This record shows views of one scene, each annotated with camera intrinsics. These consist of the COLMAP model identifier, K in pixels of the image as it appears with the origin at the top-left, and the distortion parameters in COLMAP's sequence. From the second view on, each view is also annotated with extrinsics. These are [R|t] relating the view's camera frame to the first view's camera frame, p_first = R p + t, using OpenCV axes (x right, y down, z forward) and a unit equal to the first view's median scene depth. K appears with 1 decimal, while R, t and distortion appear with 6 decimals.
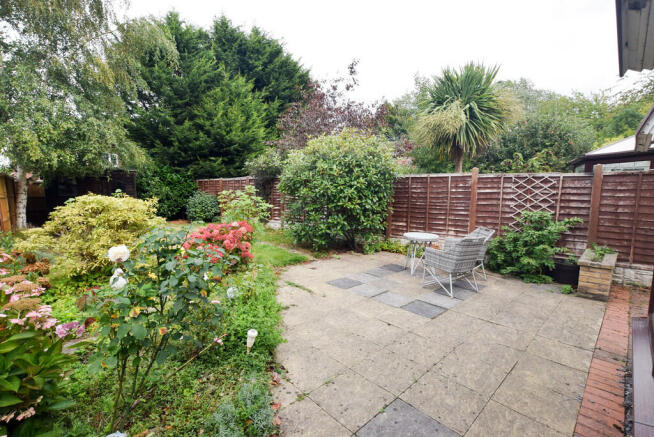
lens RADIAL K [[290.3, 0, 329.7], [0, 290.3, 221.2], [0, 0, 1]] dist [-0.033575, 0.006432]
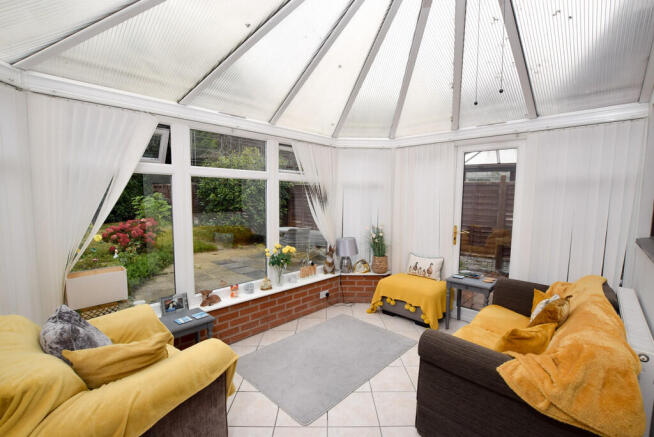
lens RADIAL K [[290.3, 0, 329.7], [0, 290.3, 221.2], [0, 0, 1]] dist [-0.033575, 0.006432]
pose [[0.999509, 0.002987, 0.031203, 0.413678], [-0.002815, 0.999981, -0.005557, 0.016078], [-0.031219, 0.005466, 0.999498, -0.333636]]
